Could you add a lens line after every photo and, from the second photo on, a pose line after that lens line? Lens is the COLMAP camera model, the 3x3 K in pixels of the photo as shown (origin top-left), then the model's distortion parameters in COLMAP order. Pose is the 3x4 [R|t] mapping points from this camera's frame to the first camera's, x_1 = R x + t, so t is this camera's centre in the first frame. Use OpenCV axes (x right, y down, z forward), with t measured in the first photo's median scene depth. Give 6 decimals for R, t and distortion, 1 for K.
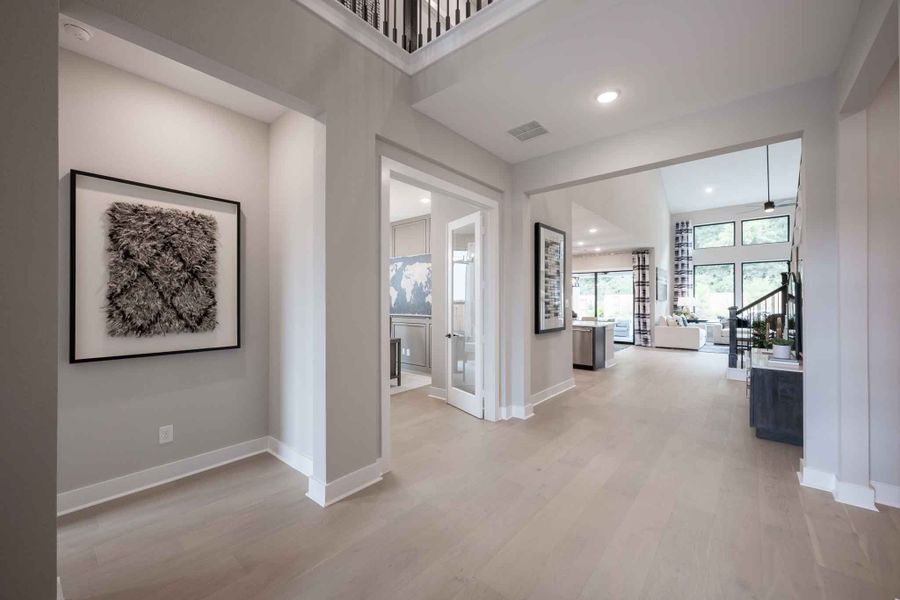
lens RADIAL K [[358.6, 0, 448.4], [0, 358.6, 296.0], [0, 0, 1]] dist [-0.000910, -0.000019]
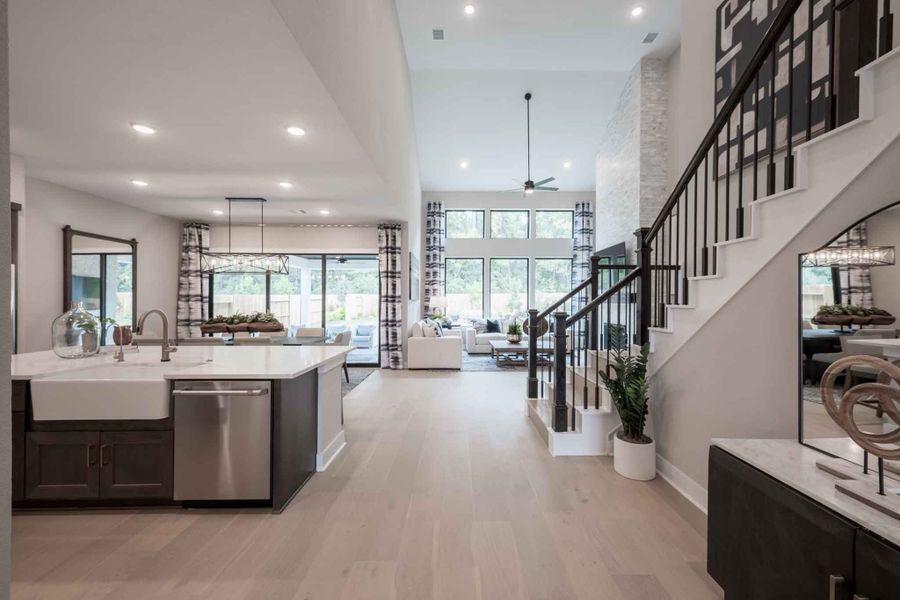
lens RADIAL K [[358.6, 0, 457.8], [0, 358.6, 302.6], [0, 0, 1]] dist [-0.000910, -0.000019]
pose [[0.764725, -0.002437, 0.644352, 0.188659], [-0.008365, 0.999871, 0.013709, 0.006457], [-0.644302, -0.015874, 0.764606, 0.376764]]
